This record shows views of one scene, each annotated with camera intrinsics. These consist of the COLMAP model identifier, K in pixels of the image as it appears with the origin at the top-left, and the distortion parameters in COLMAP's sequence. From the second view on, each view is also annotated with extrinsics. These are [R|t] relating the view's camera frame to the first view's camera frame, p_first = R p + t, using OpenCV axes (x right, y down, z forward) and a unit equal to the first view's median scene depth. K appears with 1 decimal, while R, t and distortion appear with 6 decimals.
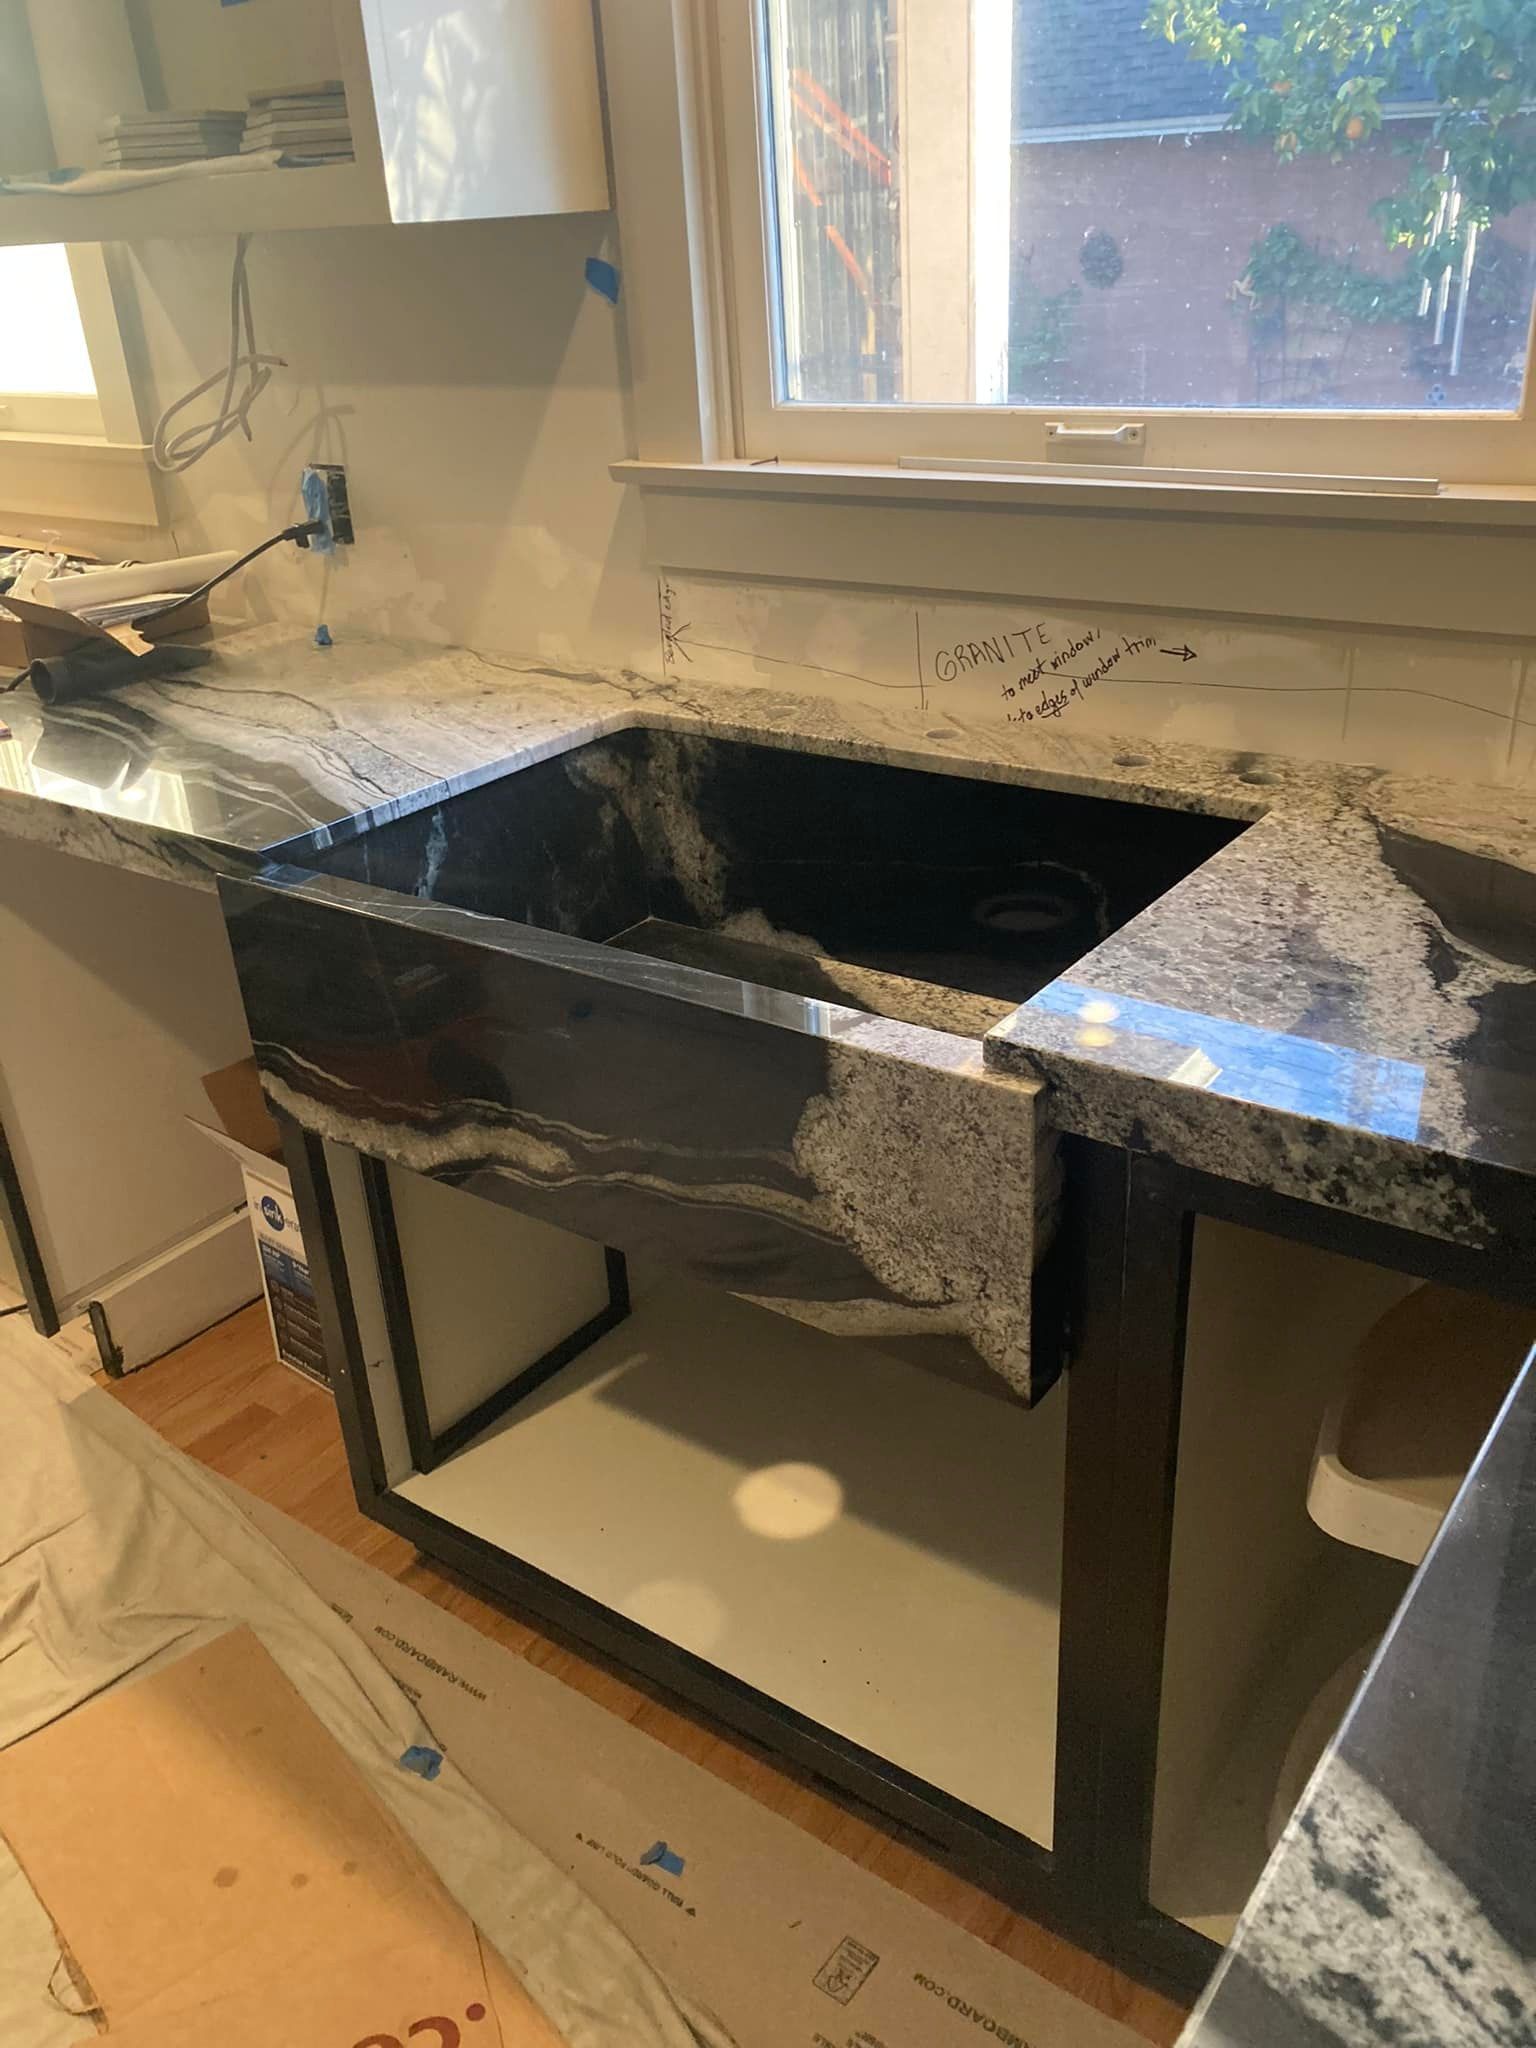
lens RADIAL K [[1673.3, 0, 763.6], [0, 1673.3, 1027.6], [0, 0, 1]] dist [-0.027209, 0.029218]
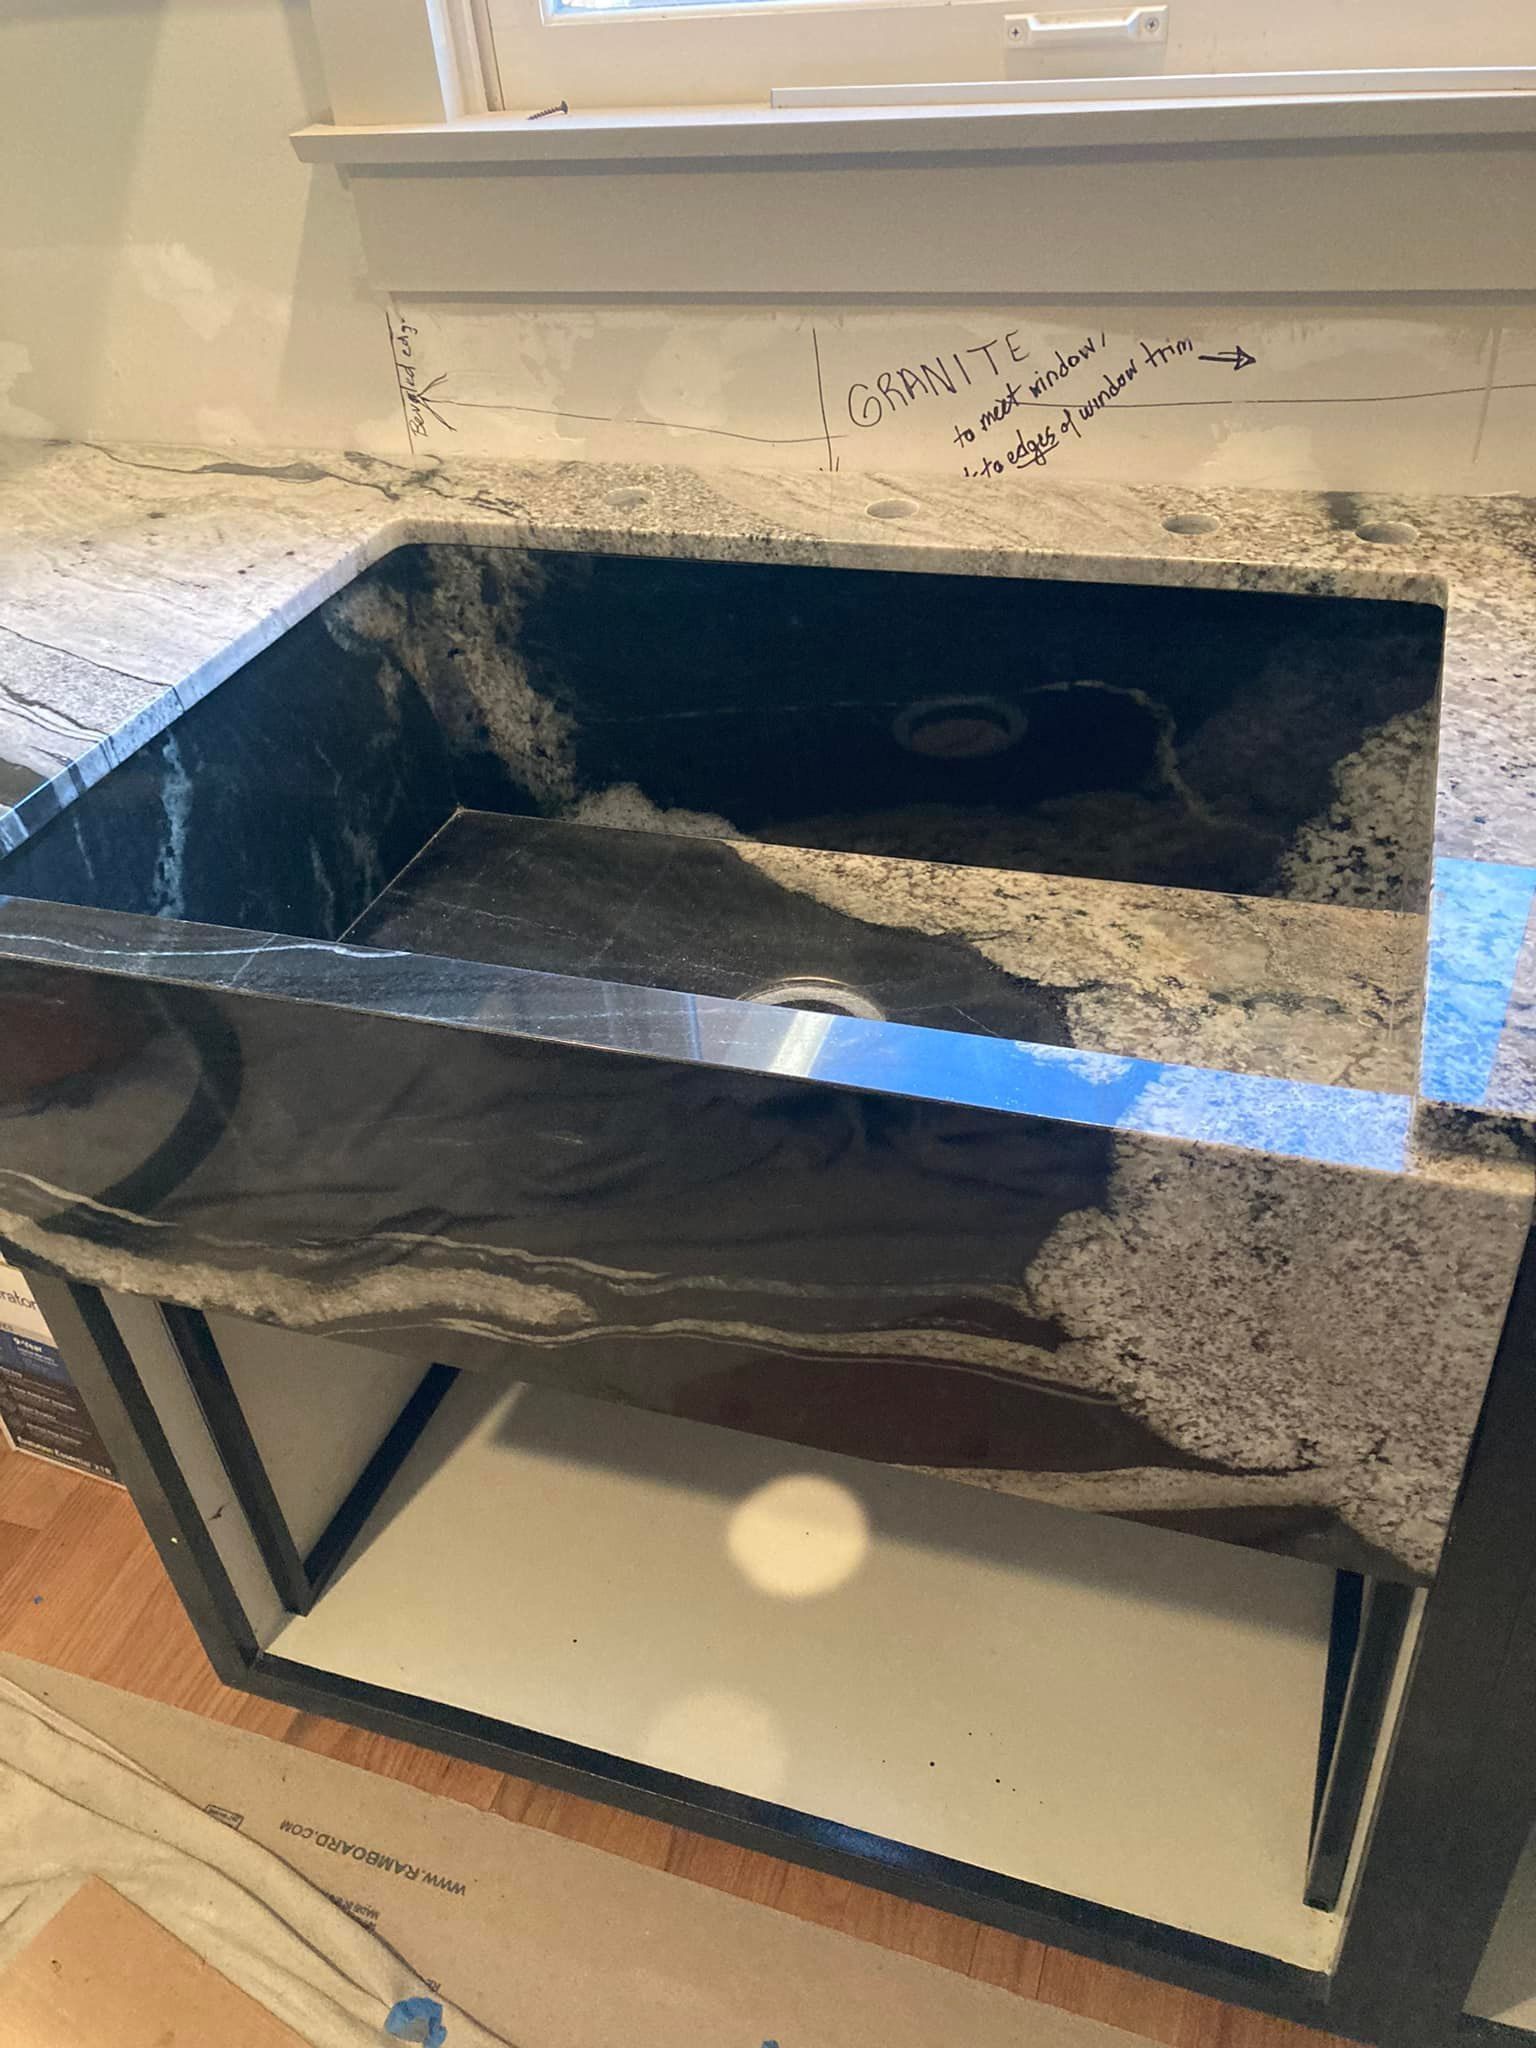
lens RADIAL K [[1673.3, 0, 774.8], [0, 1673.3, 1006.5], [0, 0, 1]] dist [-0.027209, 0.029218]
pose [[0.954896, -0.190764, 0.227560, -0.138511], [0.150719, 0.971662, 0.182092, -0.110211], [-0.255848, -0.139582, 0.956587, 0.323928]]
